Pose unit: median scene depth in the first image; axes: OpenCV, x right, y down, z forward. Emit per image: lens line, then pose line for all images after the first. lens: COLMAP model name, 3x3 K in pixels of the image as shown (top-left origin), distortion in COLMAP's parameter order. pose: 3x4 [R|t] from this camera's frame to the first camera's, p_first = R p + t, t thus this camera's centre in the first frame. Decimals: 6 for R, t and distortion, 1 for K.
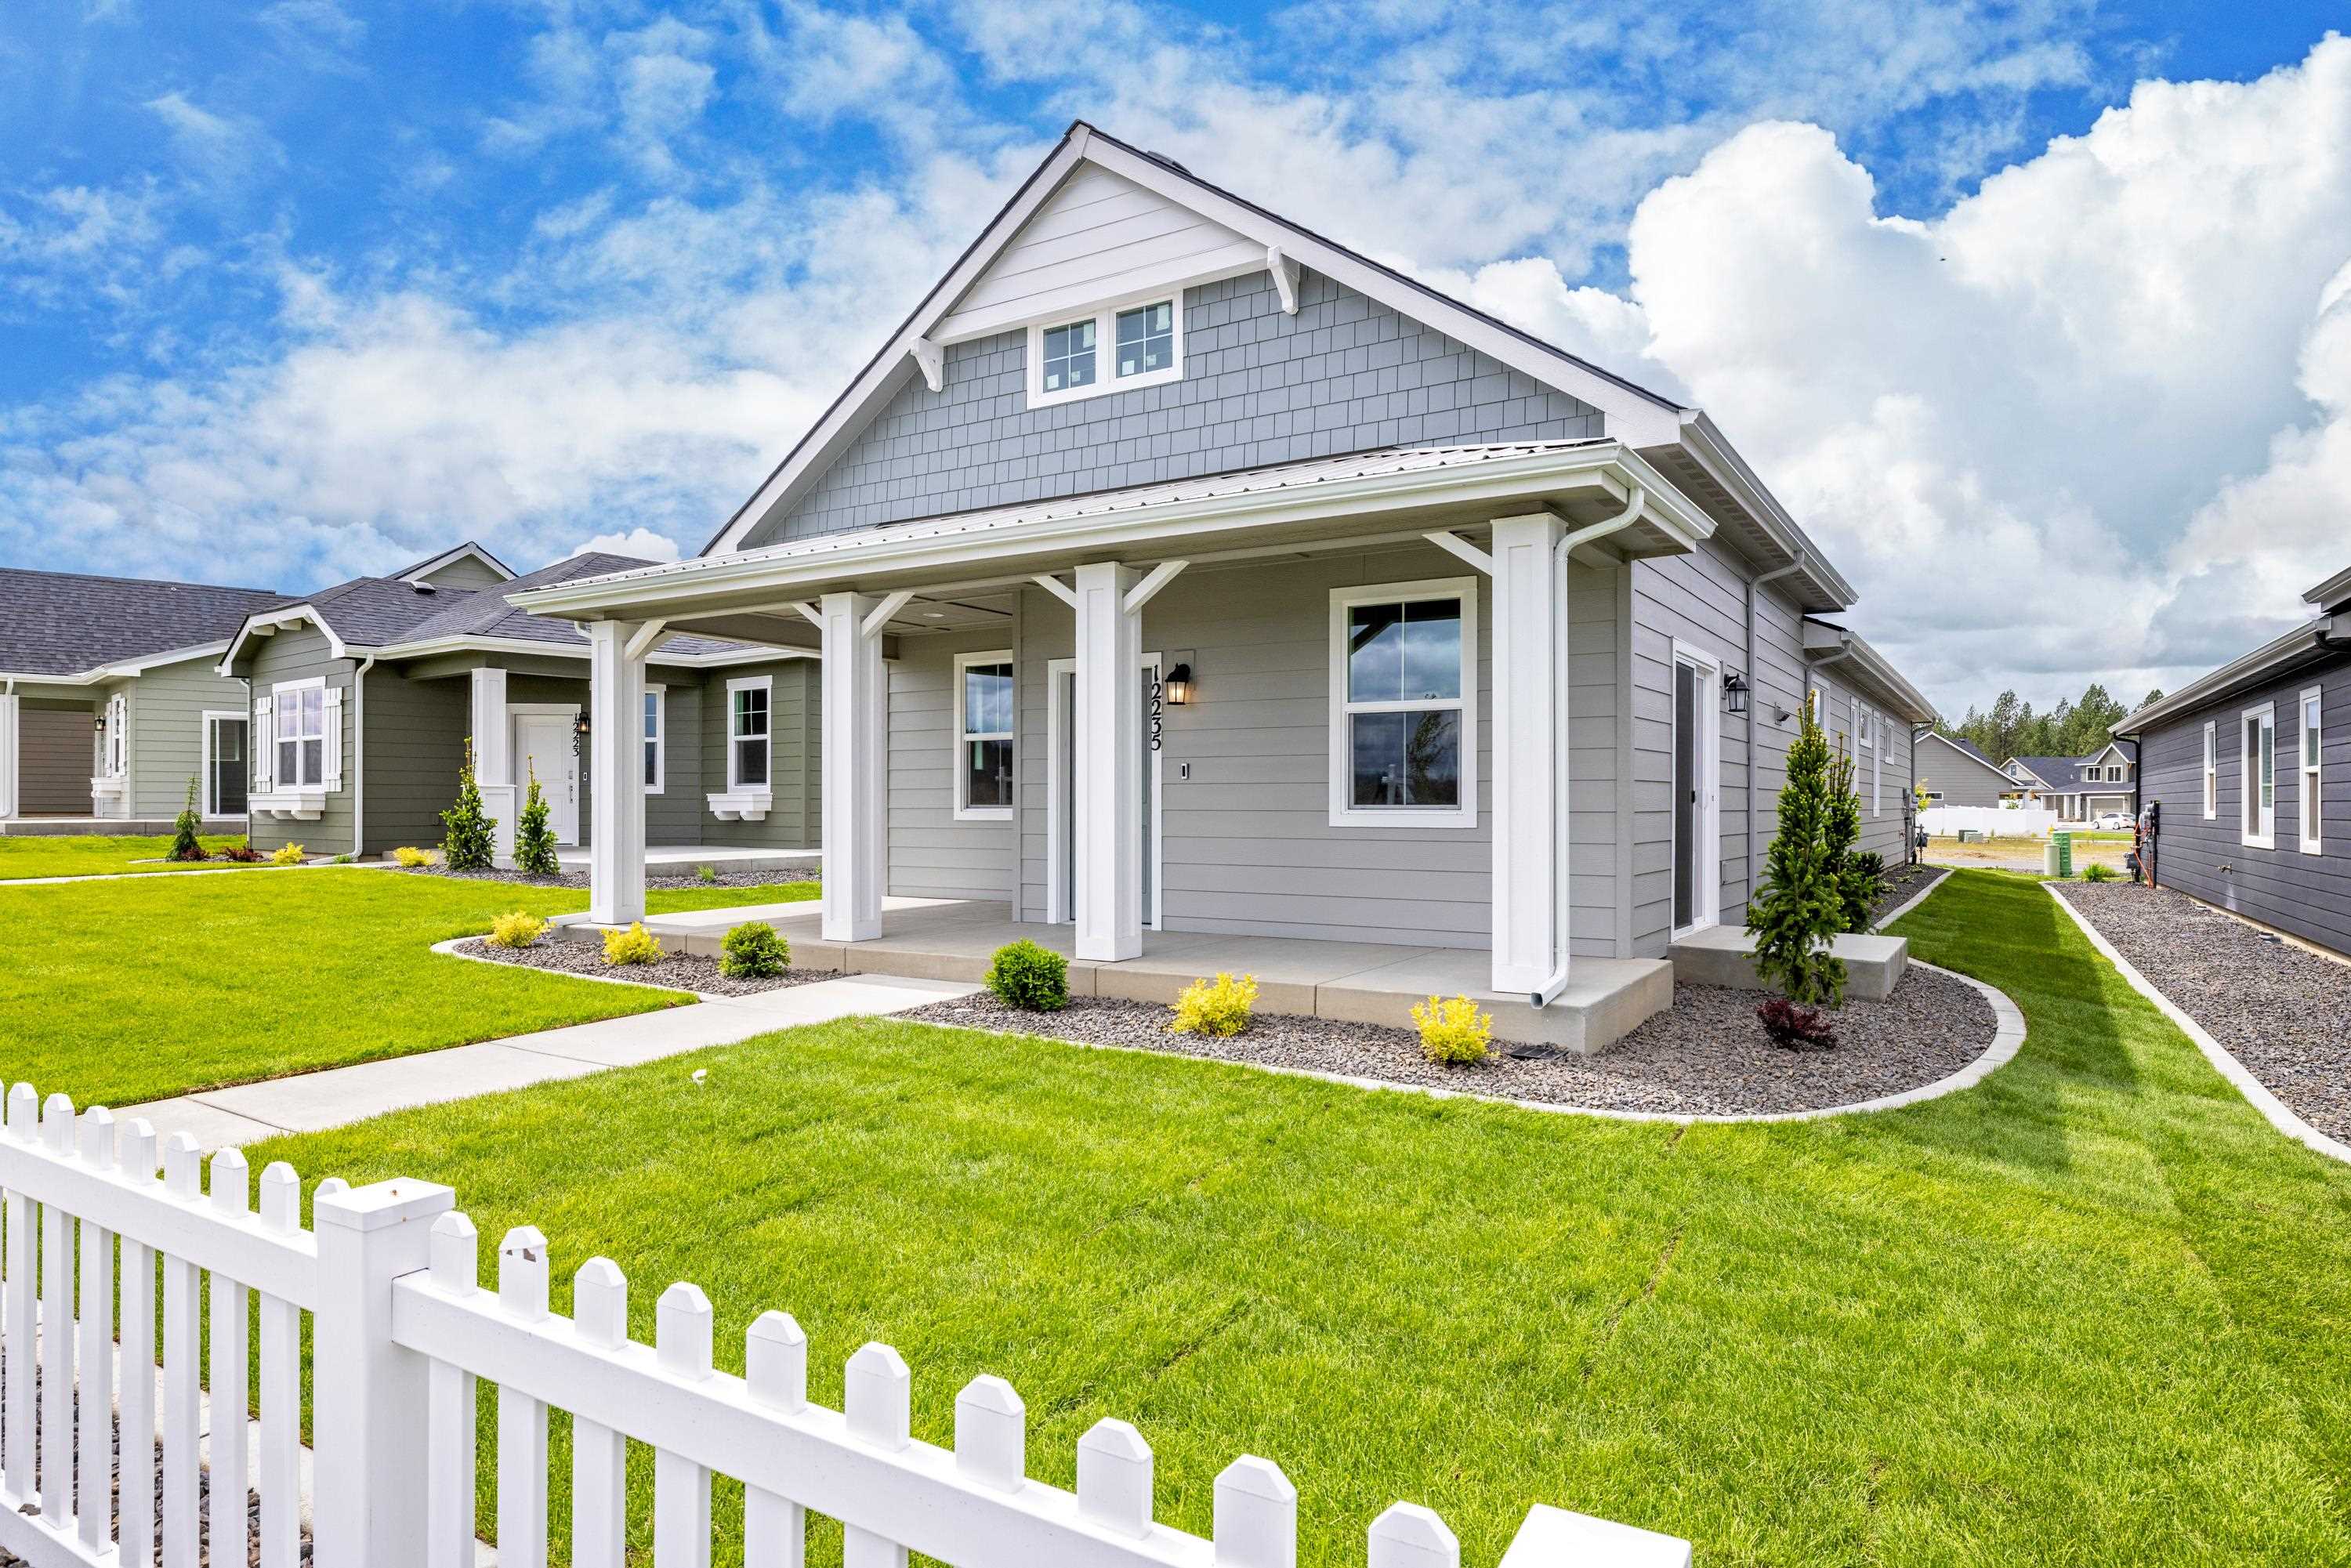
lens RADIAL K [[1317.8, 0, 1157.0], [0, 1317.8, 789.7], [0, 0, 1]] dist [-0.000922, -0.000124]
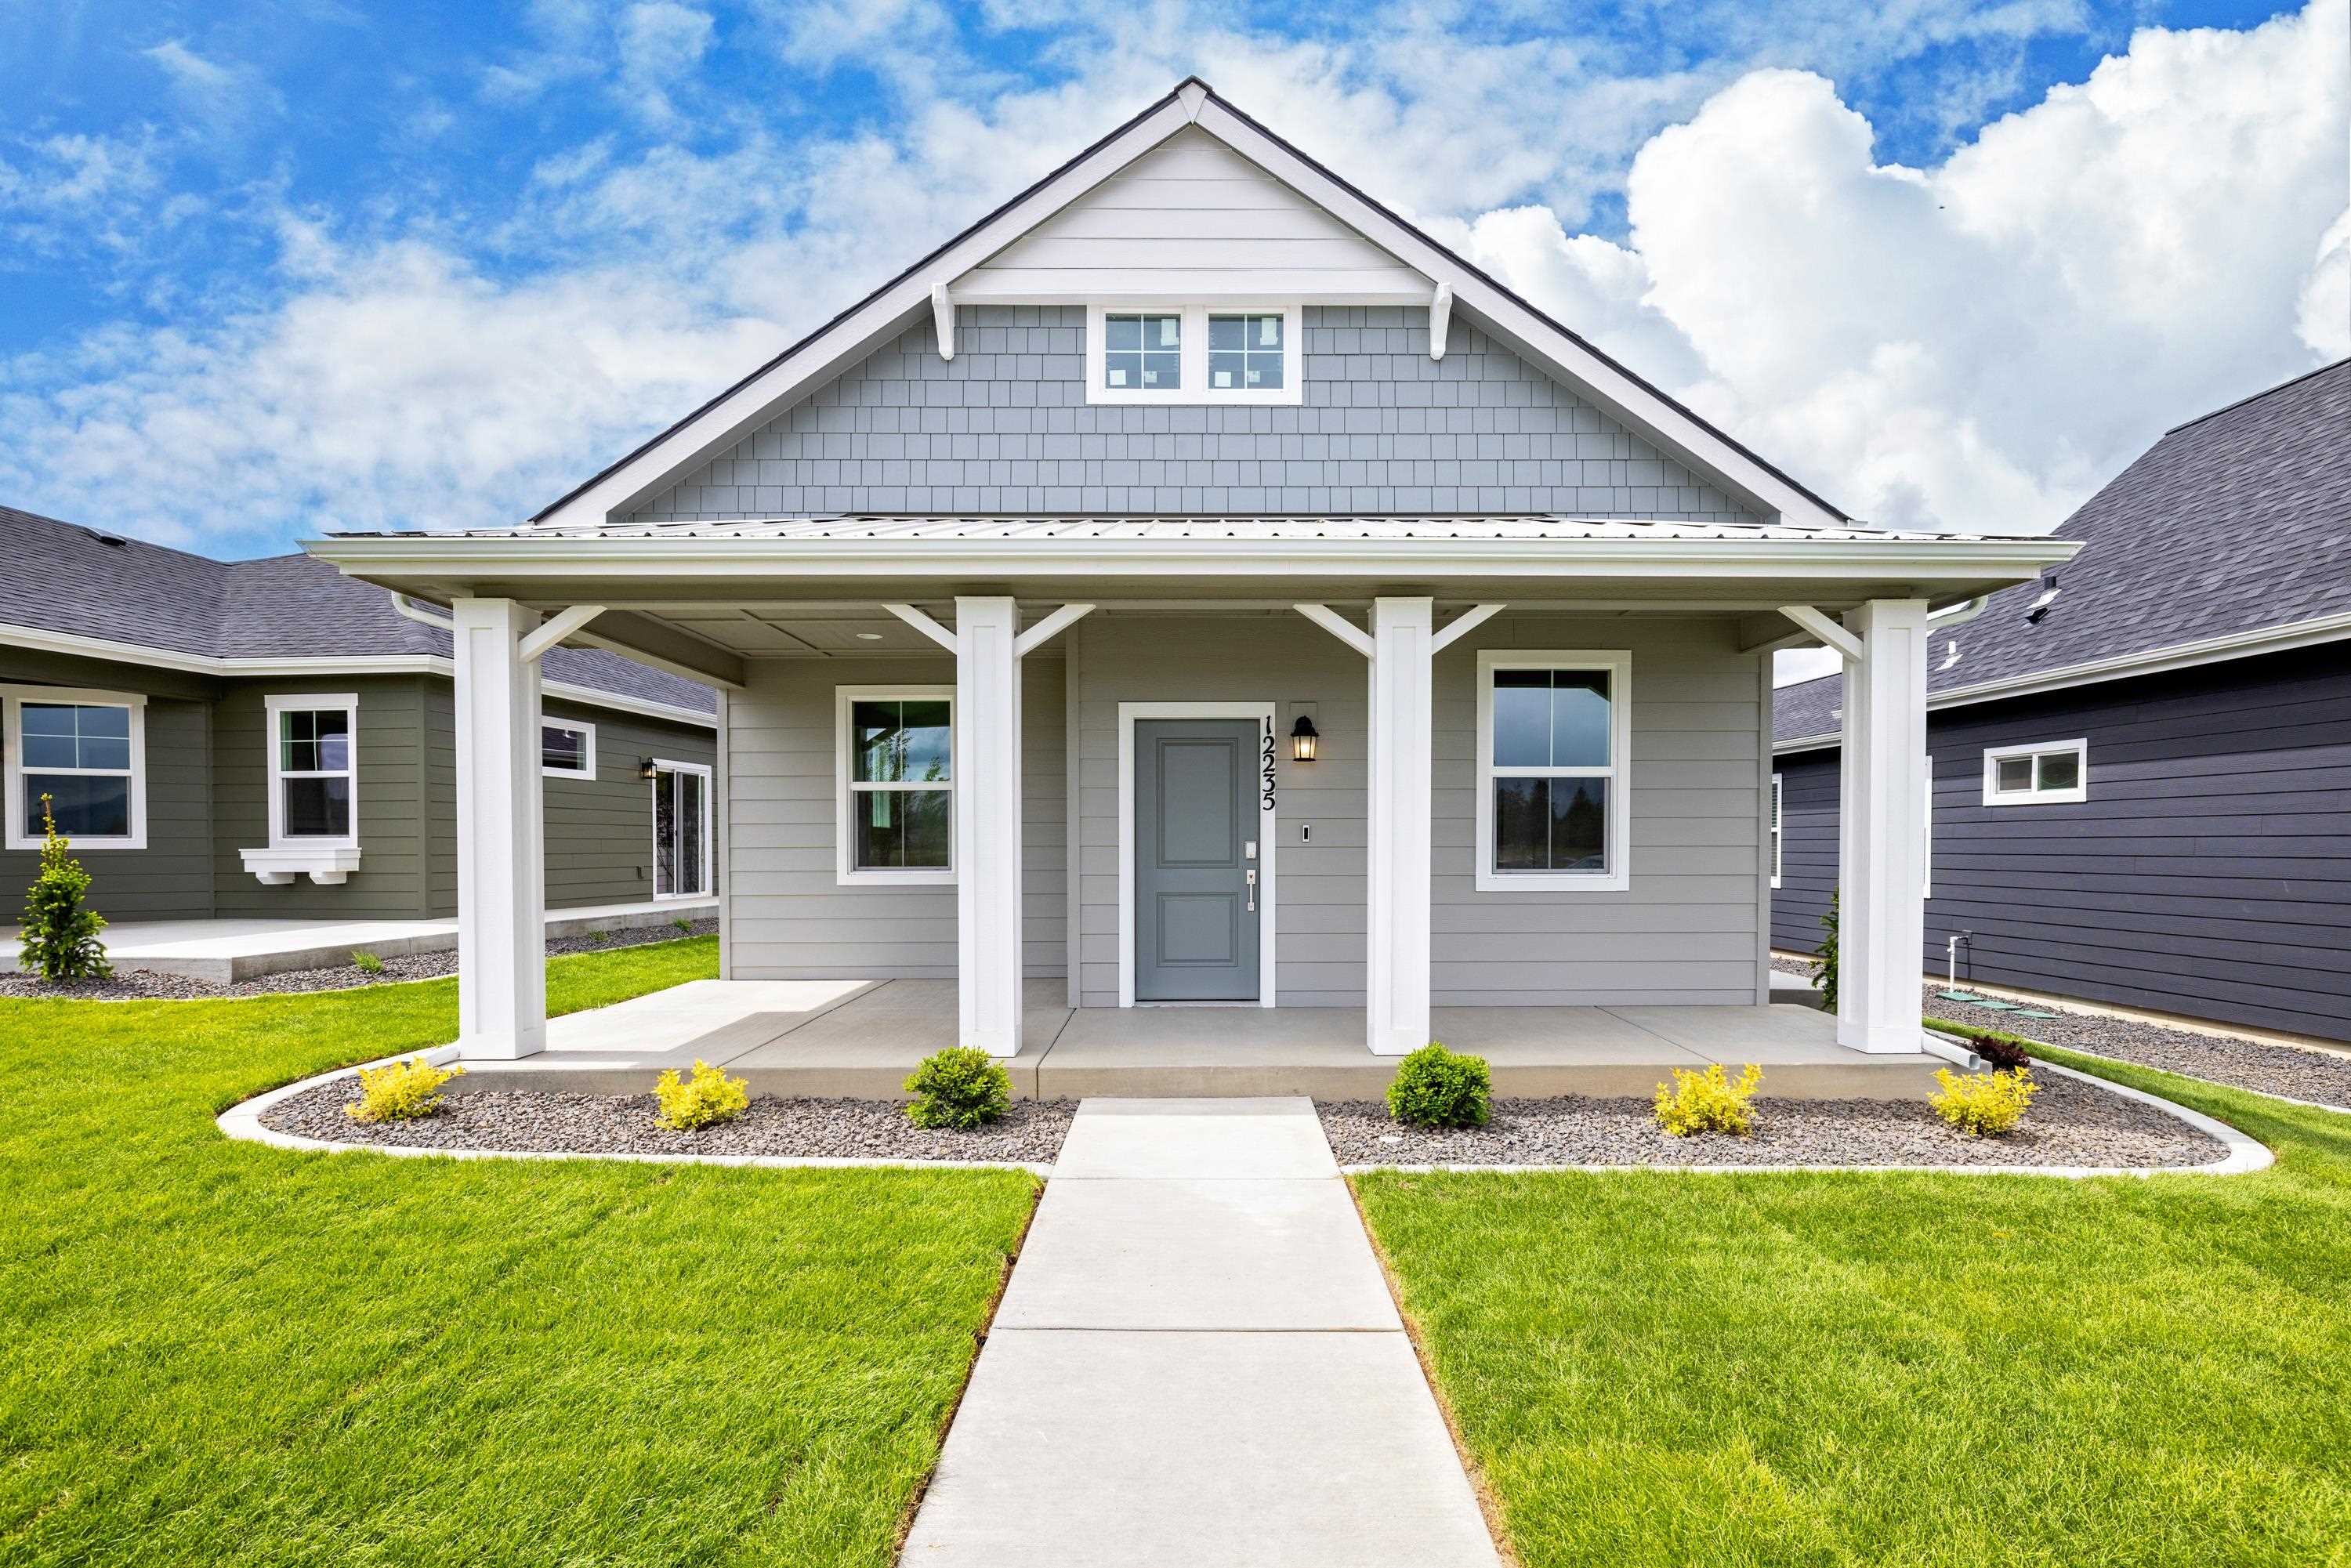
lens RADIAL K [[1134.1, 0, 1201.3], [0, 1134.1, 862.9], [0, 0, 1]] dist [-0.004846, 0.000763]
pose [[0.844811, -0.010237, 0.534967, -0.447288], [-0.003151, 0.999704, 0.024107, -0.012117], [-0.535056, -0.022052, 0.844529, 0.354049]]
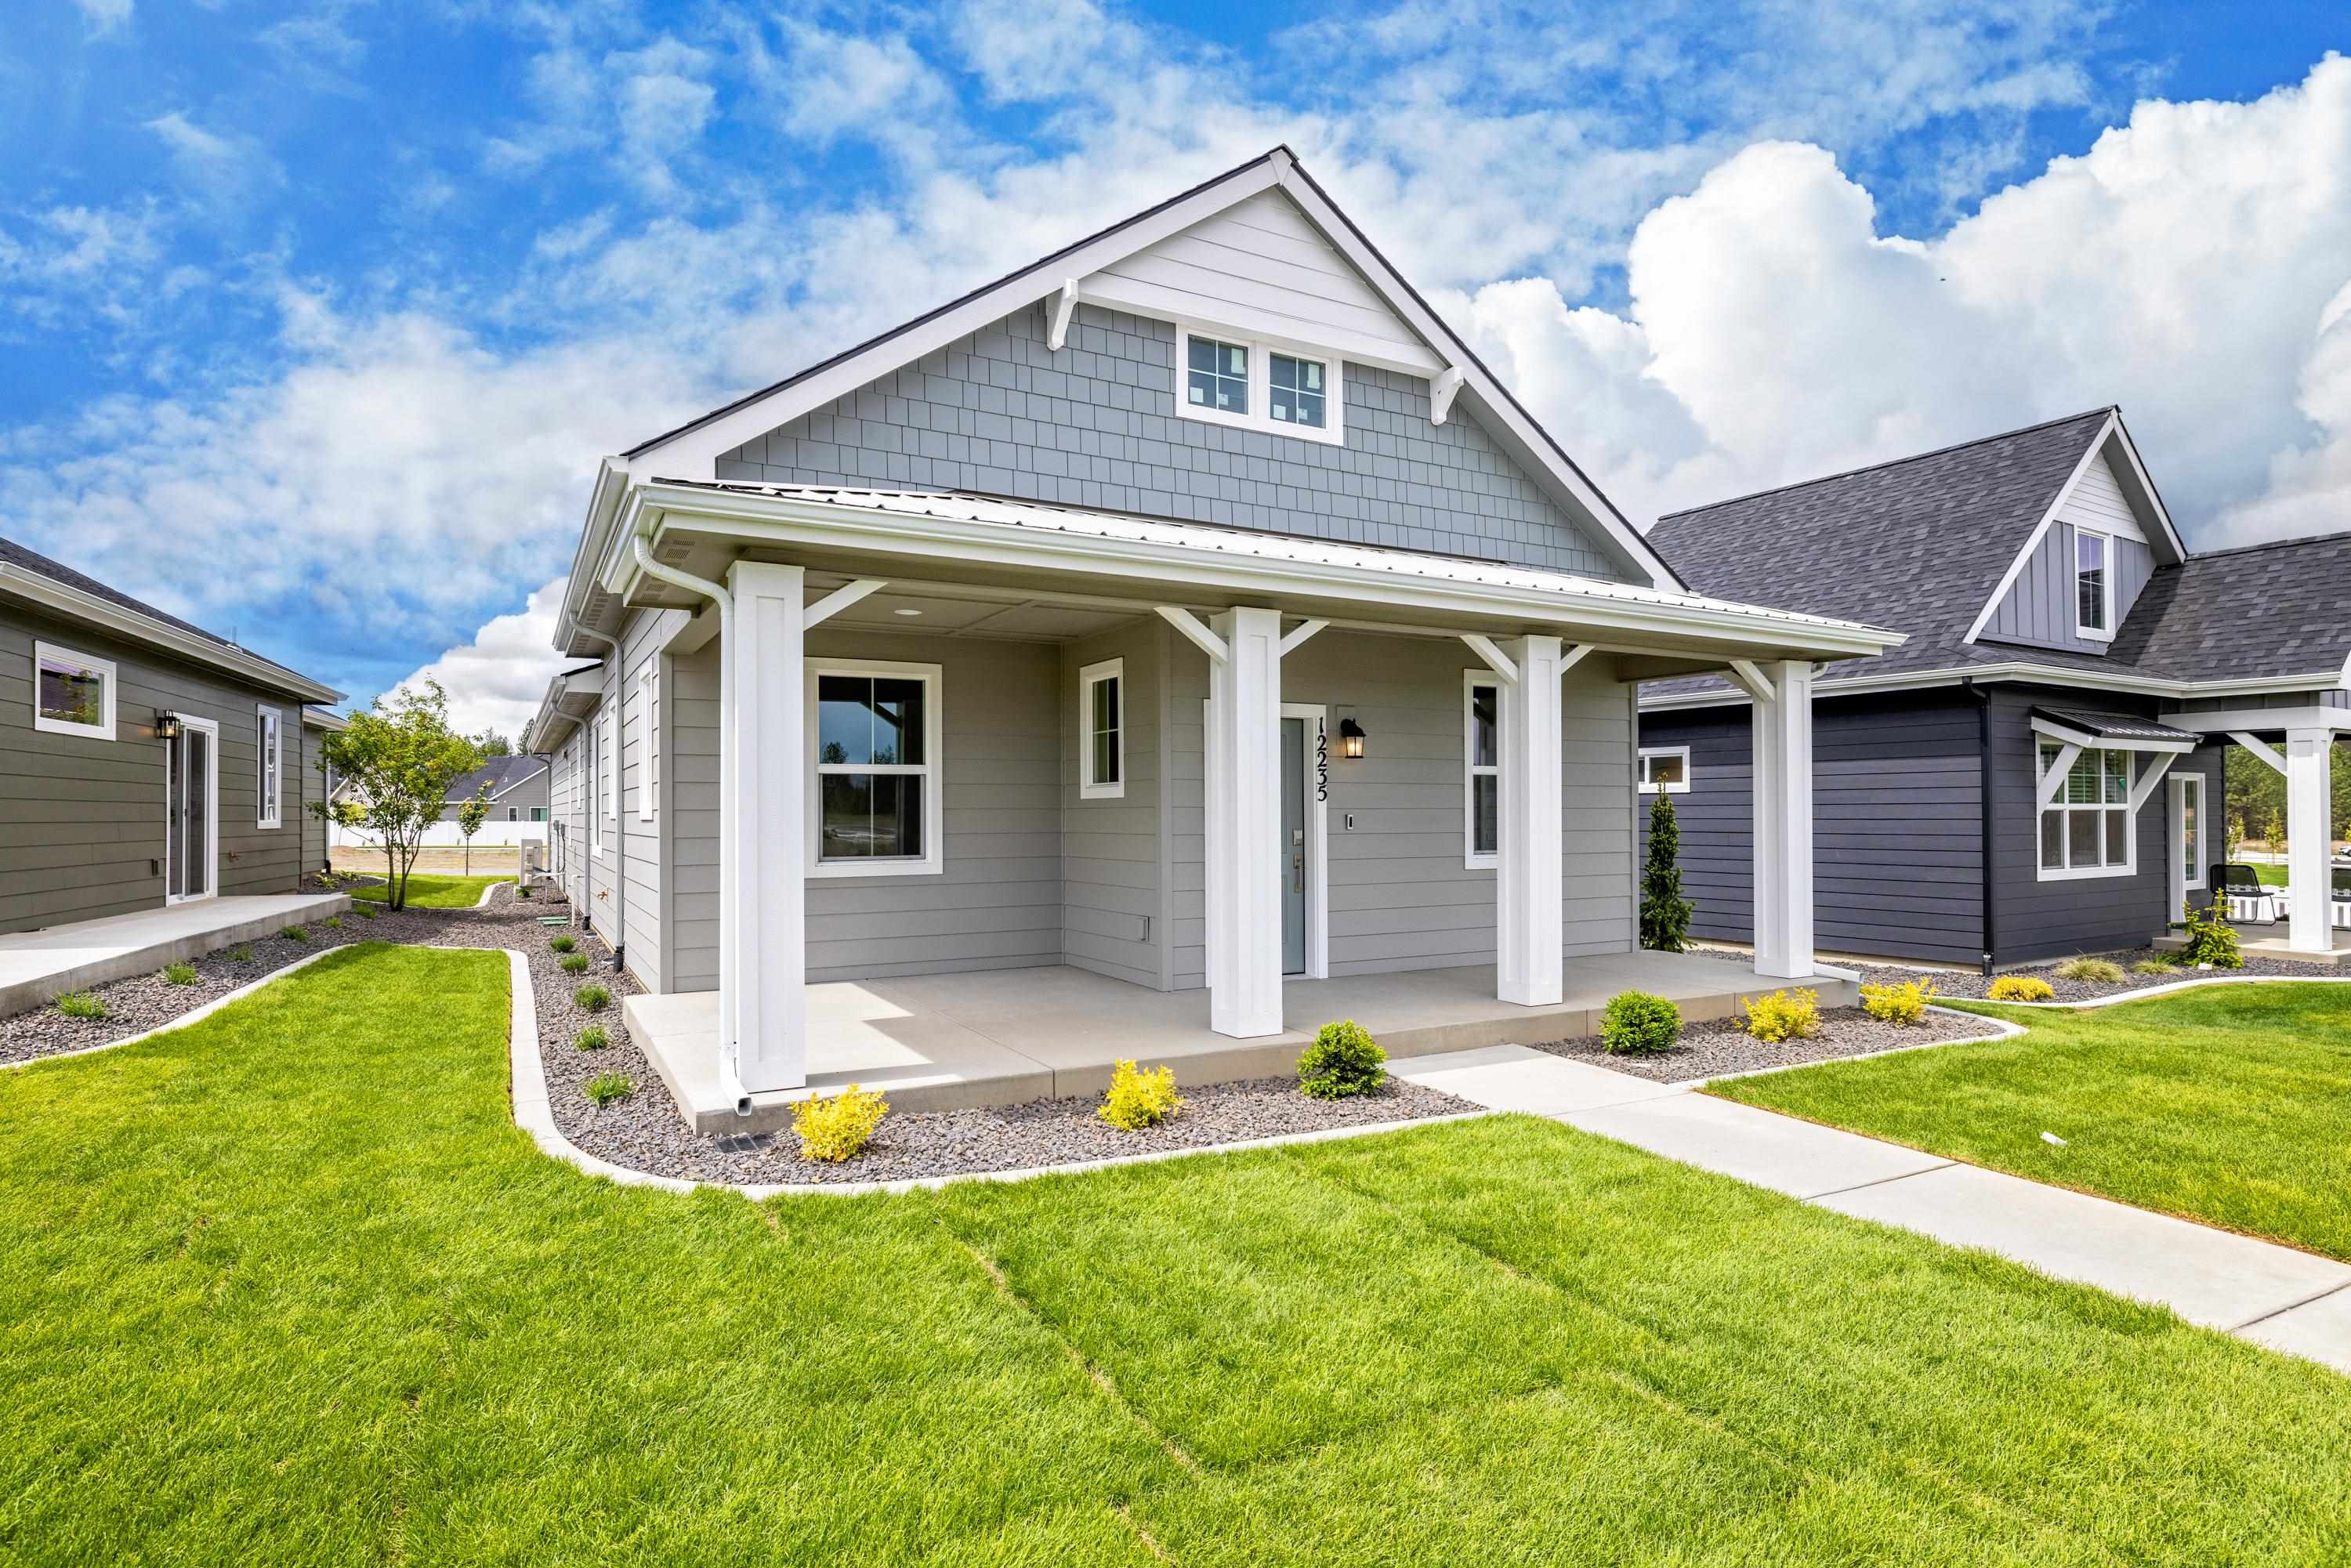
lens RADIAL K [[1185.2, 0, 1185.4], [0, 1185.2, 803.0], [0, 0, 1]] dist [-0.003371, -0.000066]
pose [[0.493086, 0.007121, 0.869952, -0.827071], [-0.002700, 0.999974, -0.006655, -0.021545], [-0.869976, 0.000933, 0.493092, 0.624248]]
